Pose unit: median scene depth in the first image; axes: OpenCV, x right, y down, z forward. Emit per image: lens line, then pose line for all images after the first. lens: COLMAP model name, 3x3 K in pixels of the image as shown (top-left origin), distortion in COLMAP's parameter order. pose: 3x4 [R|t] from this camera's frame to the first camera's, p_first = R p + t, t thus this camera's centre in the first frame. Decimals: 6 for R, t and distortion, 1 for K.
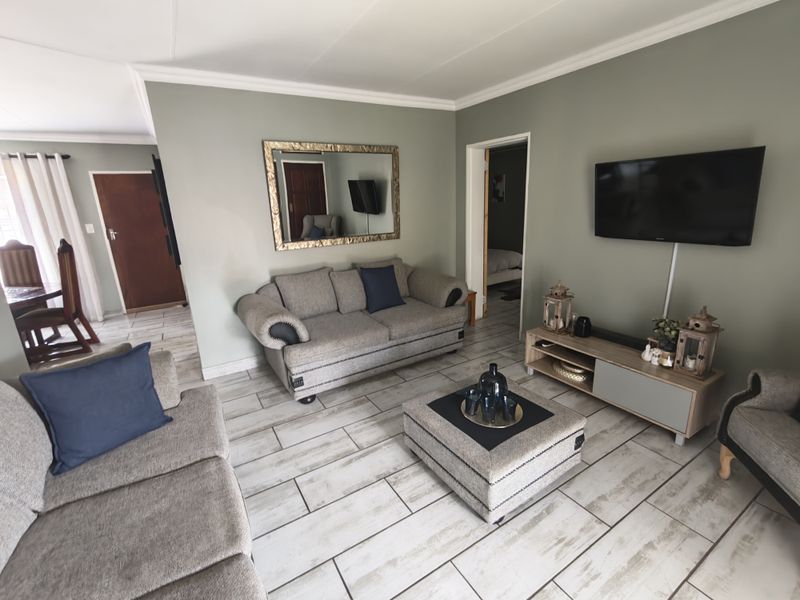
lens RADIAL K [[367.6, 0, 401.7], [0, 367.6, 298.2], [0, 0, 1]] dist [0.001299, -0.000137]
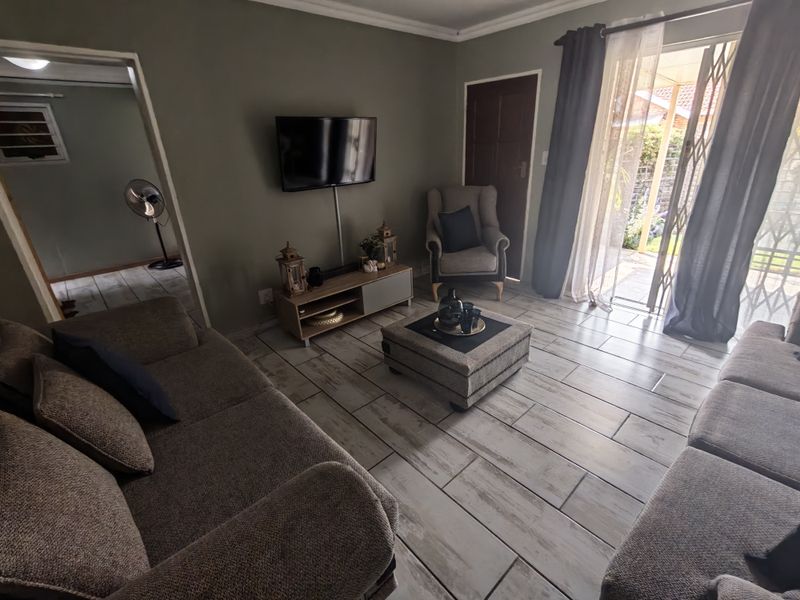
lens RADIAL K [[367.6, 0, 400.7], [0, 367.6, 304.2], [0, 0, 1]] dist [0.001299, -0.000137]
pose [[-0.184484, -0.347147, 0.919486, -0.690388], [0.302651, 0.870017, 0.389194, -0.237216], [-0.935076, 0.350084, -0.055439, 1.061396]]
